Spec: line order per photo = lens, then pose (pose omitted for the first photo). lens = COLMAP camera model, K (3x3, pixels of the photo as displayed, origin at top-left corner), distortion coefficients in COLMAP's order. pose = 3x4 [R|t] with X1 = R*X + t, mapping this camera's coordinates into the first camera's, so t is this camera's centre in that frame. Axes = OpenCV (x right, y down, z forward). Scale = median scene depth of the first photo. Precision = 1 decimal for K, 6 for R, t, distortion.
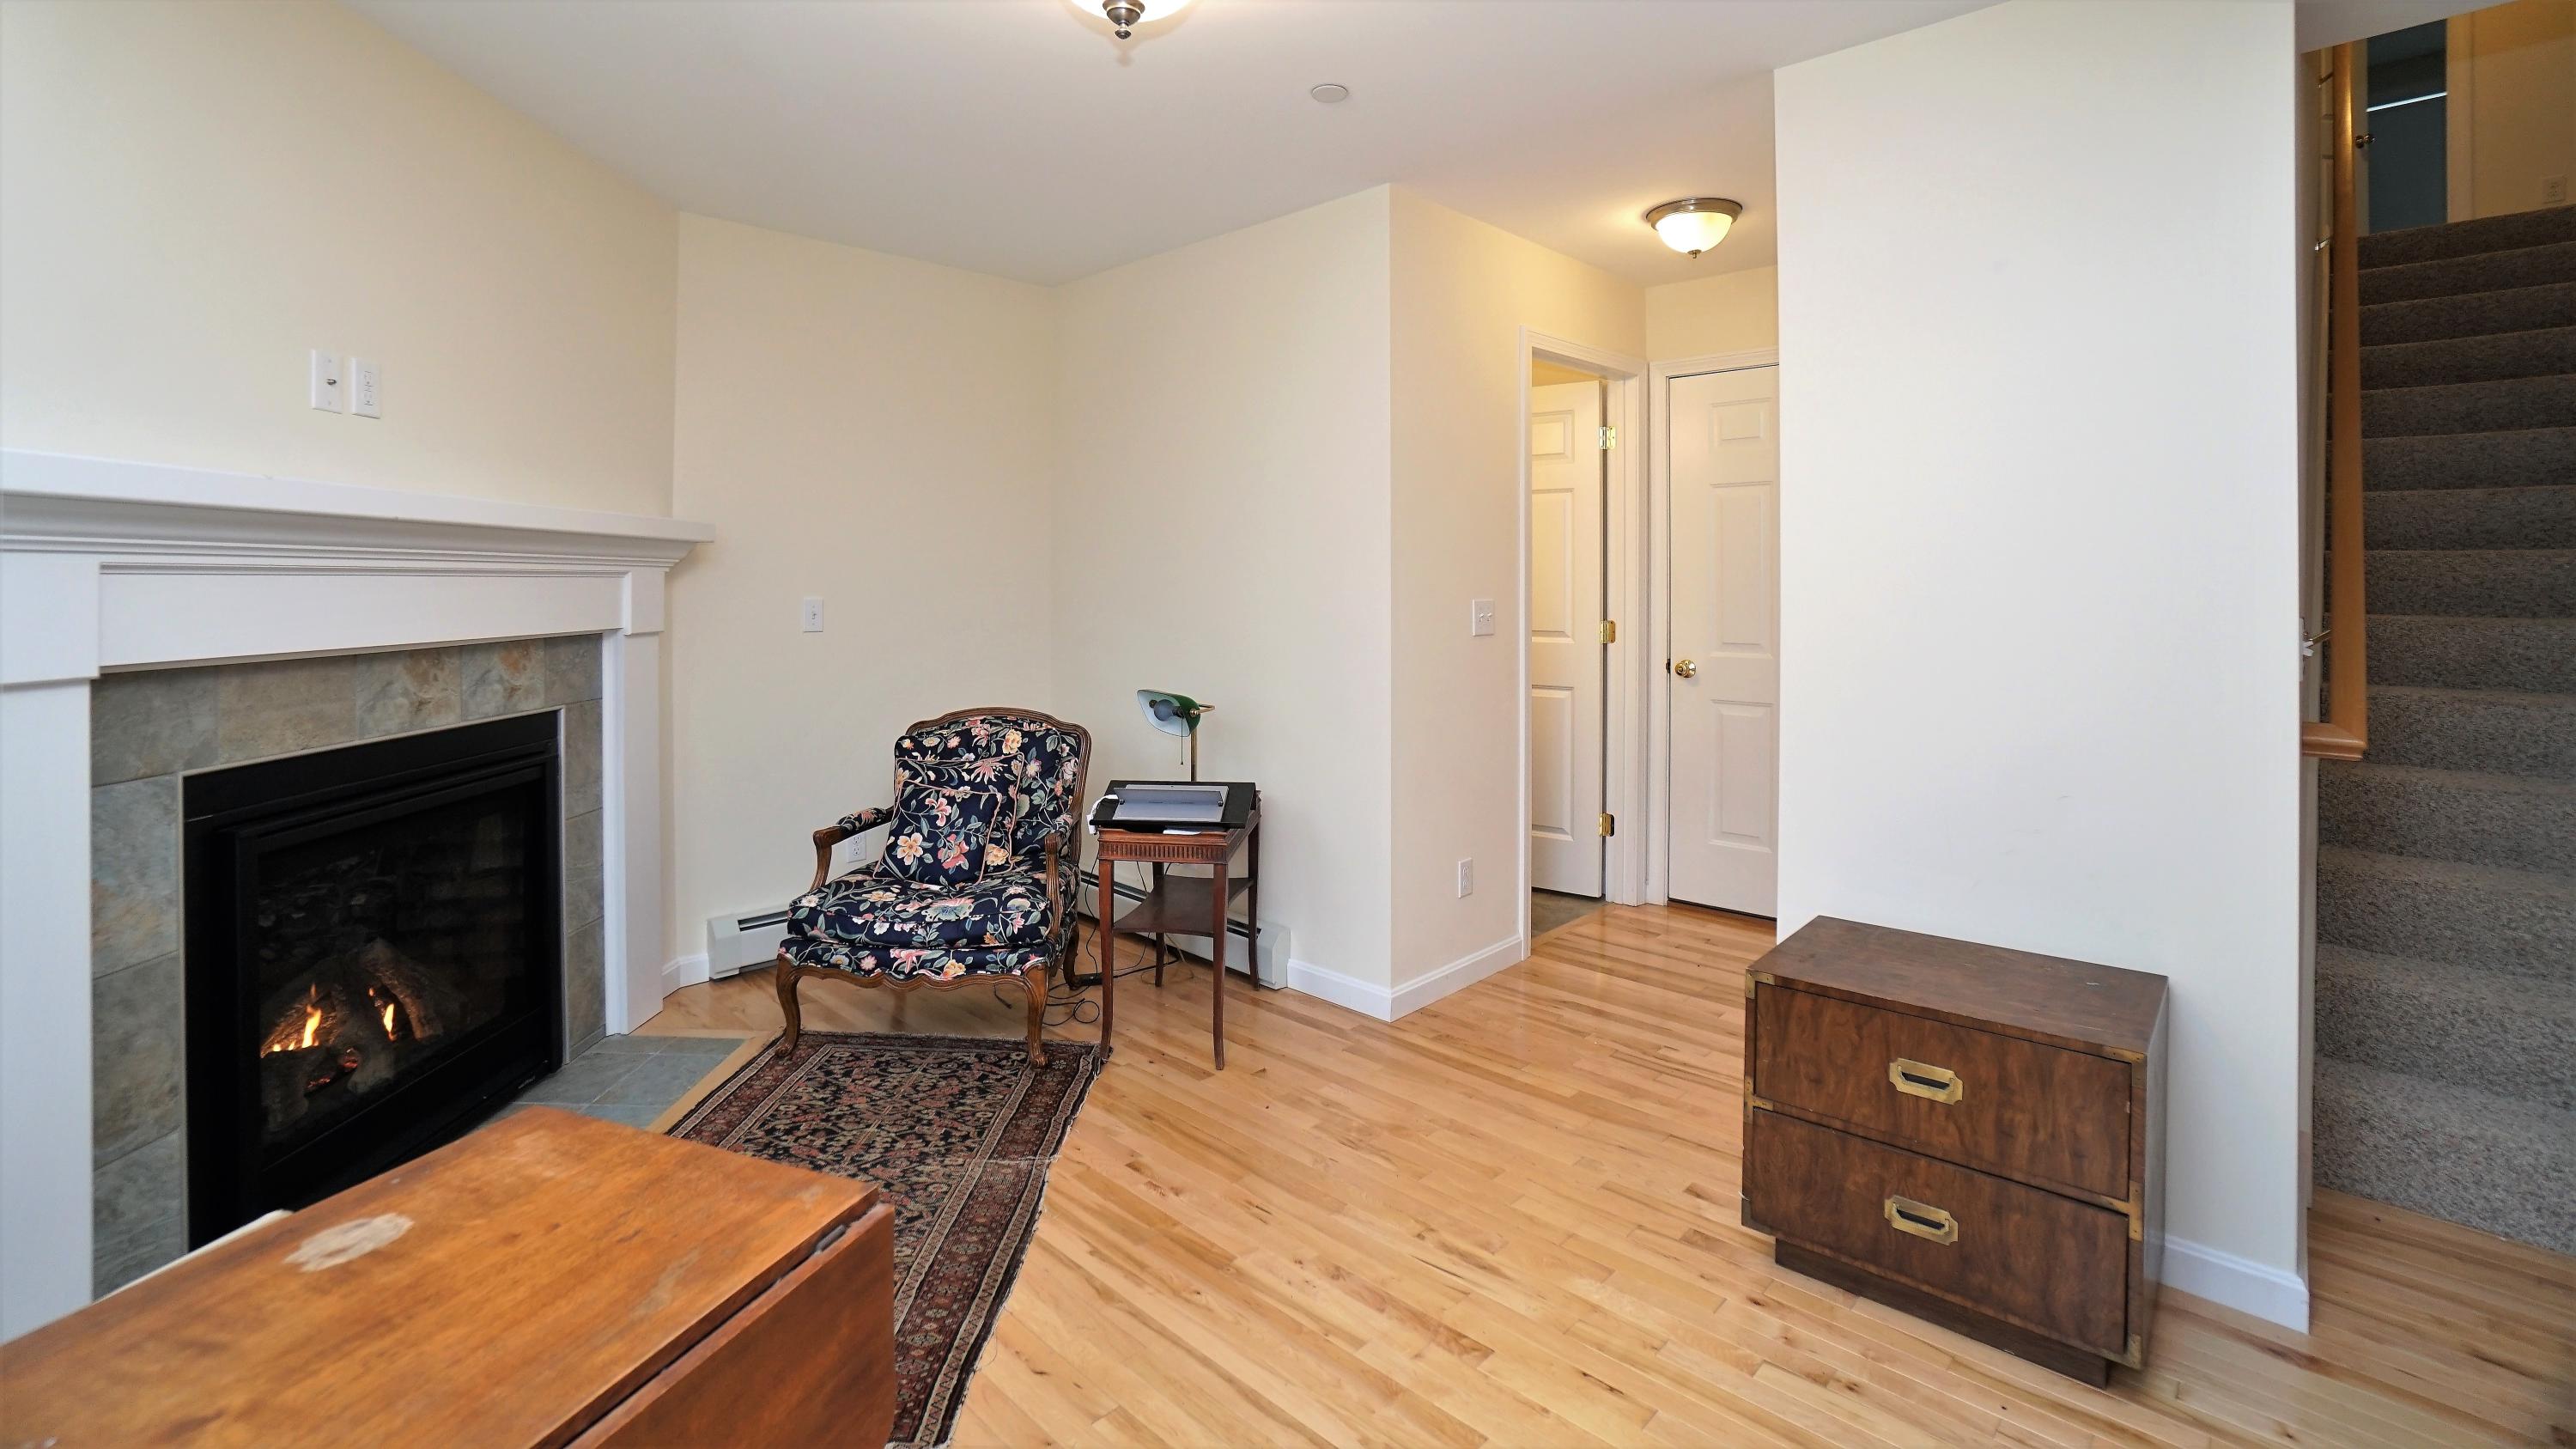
lens RADIAL K [[1124.5, 0, 1237.9], [0, 1124.5, 585.8], [0, 0, 1]] dist [-0.040716, 0.011357]
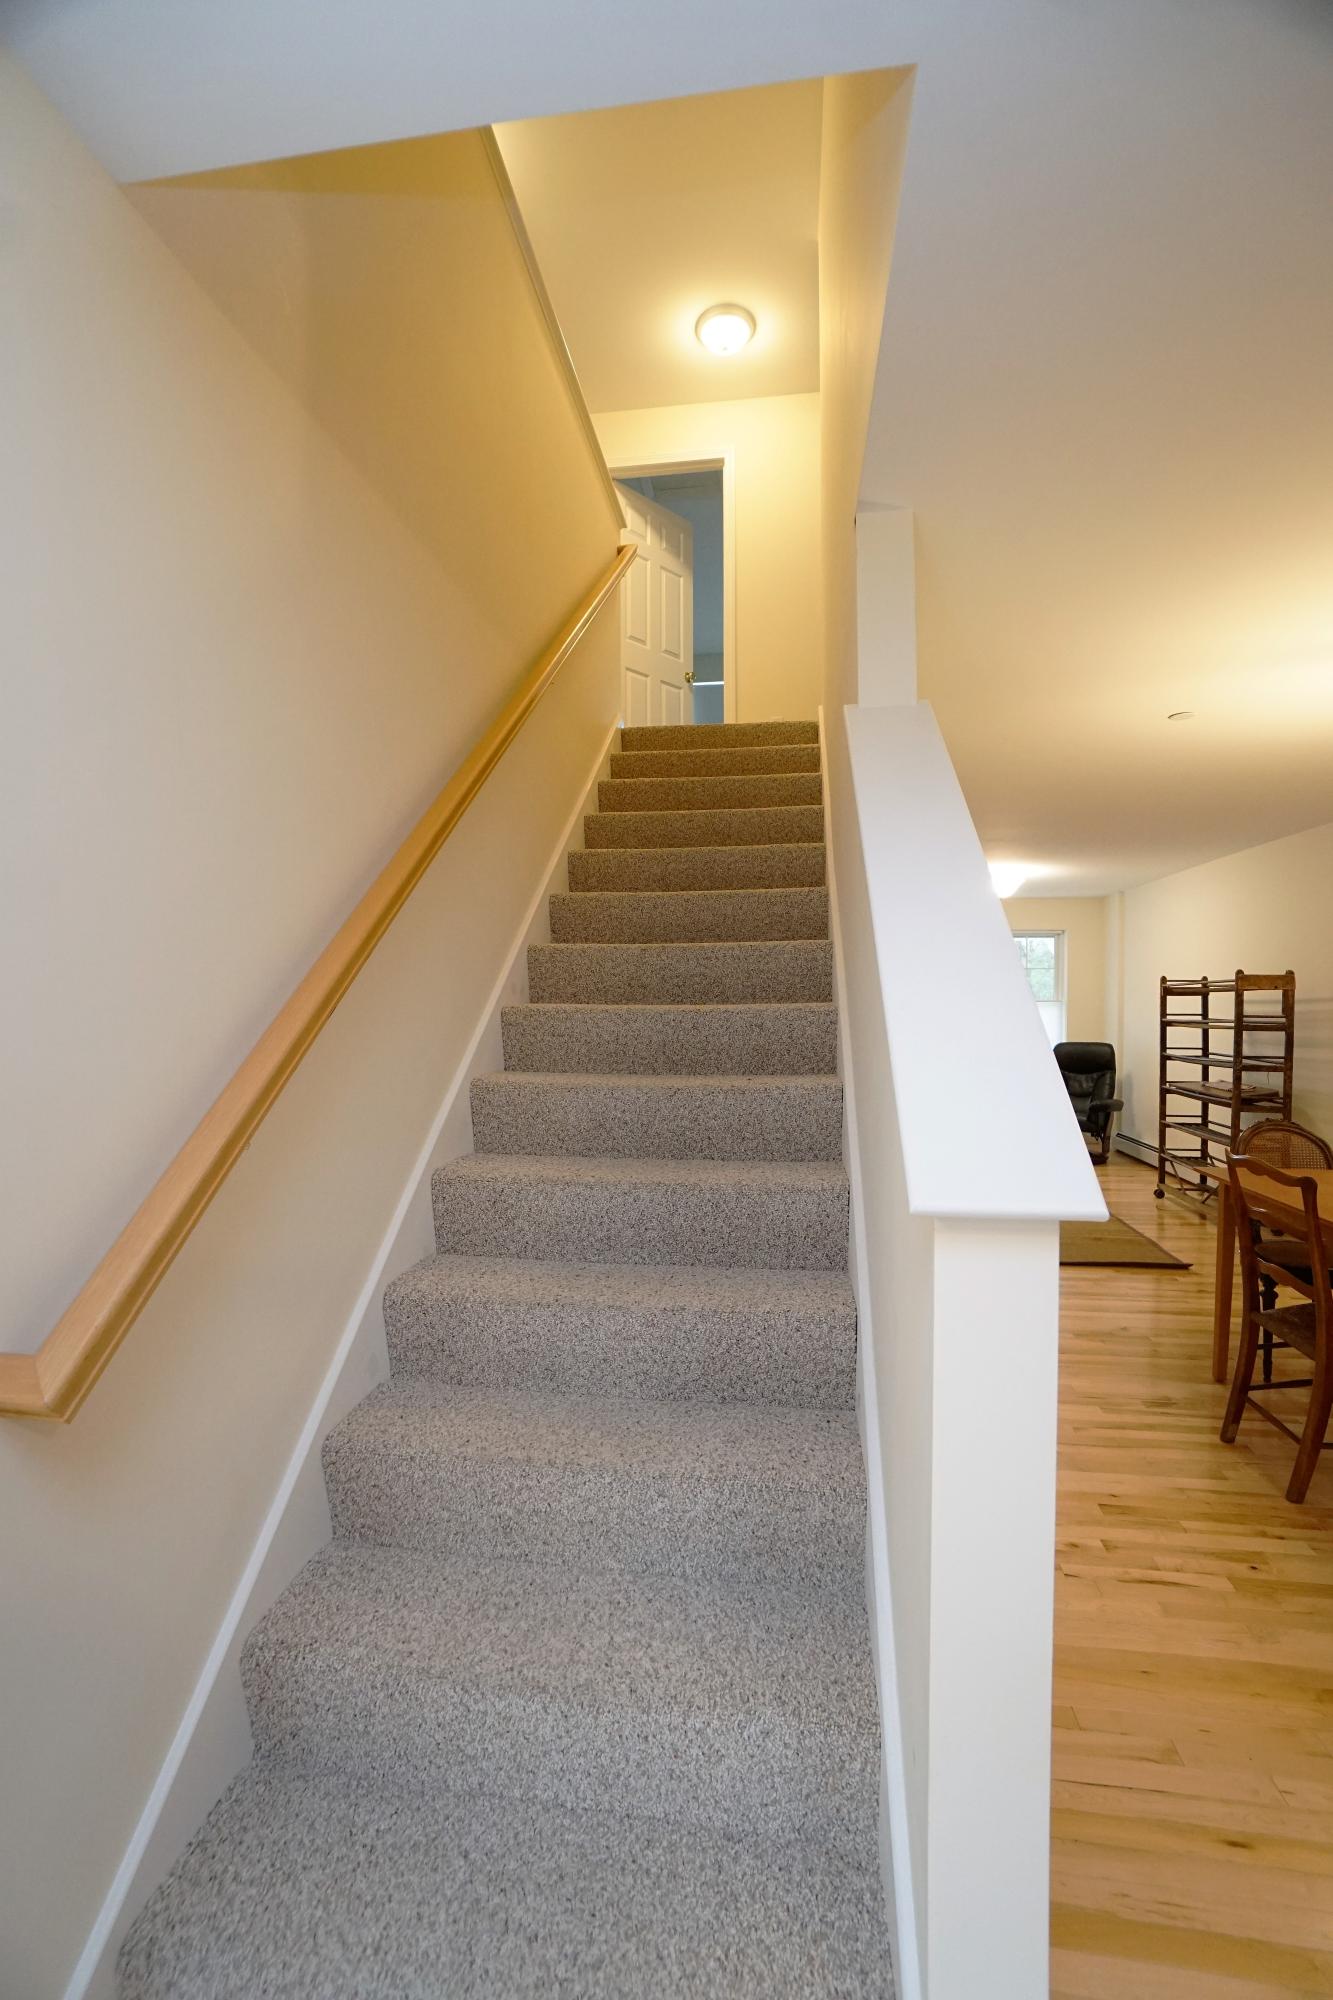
lens RADIAL K [[906.7, 0, 654.2], [0, 906.7, 1002.9], [0, 0, 1]] dist [-0.029636, 0.002082]
pose [[0.805588, -0.001190, 0.592475, 0.681748], [0.003044, 0.999993, -0.002130, -0.033913], [-0.592468, 0.003519, 0.805586, 0.315816]]
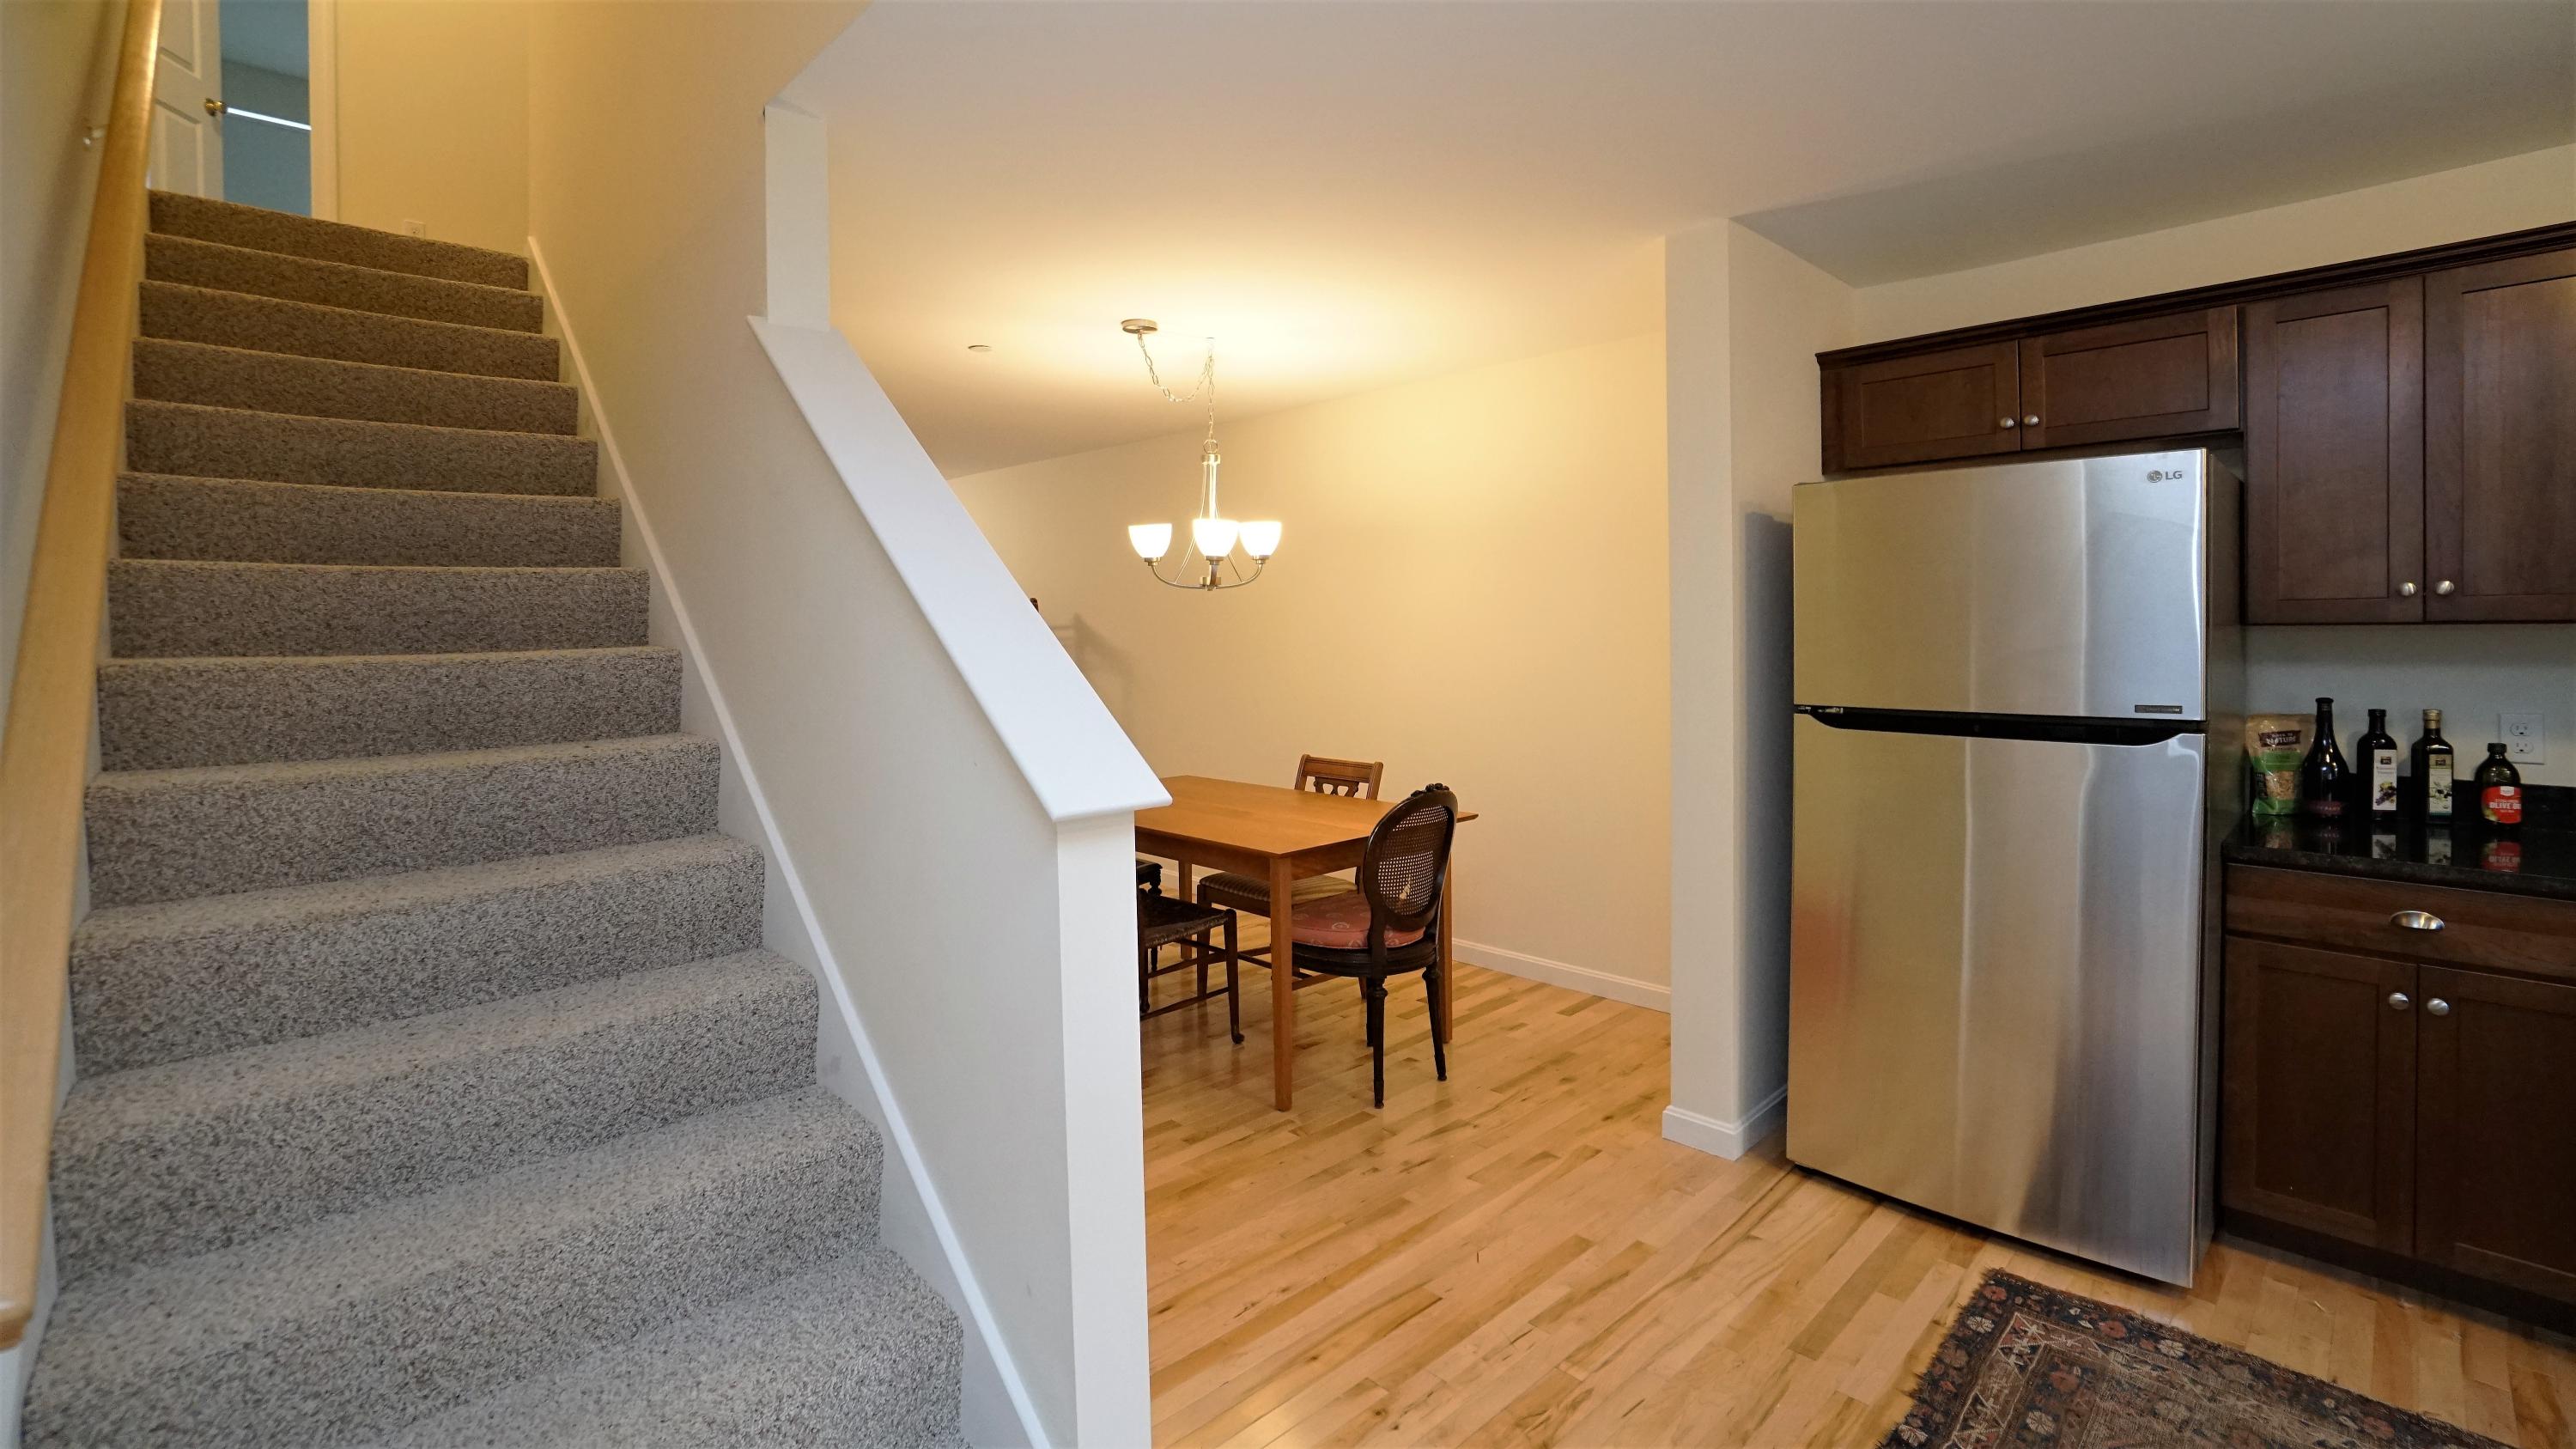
lens RADIAL K [[1124.5, 0, 1305.4], [0, 1124.5, 641.5], [0, 0, 1]] dist [-0.040716, 0.011357]
pose [[0.008582, -0.013389, 0.999874, 0.471627], [0.018010, 0.999750, 0.013232, -0.041261], [-0.999801, 0.017894, 0.008821, 0.399293]]
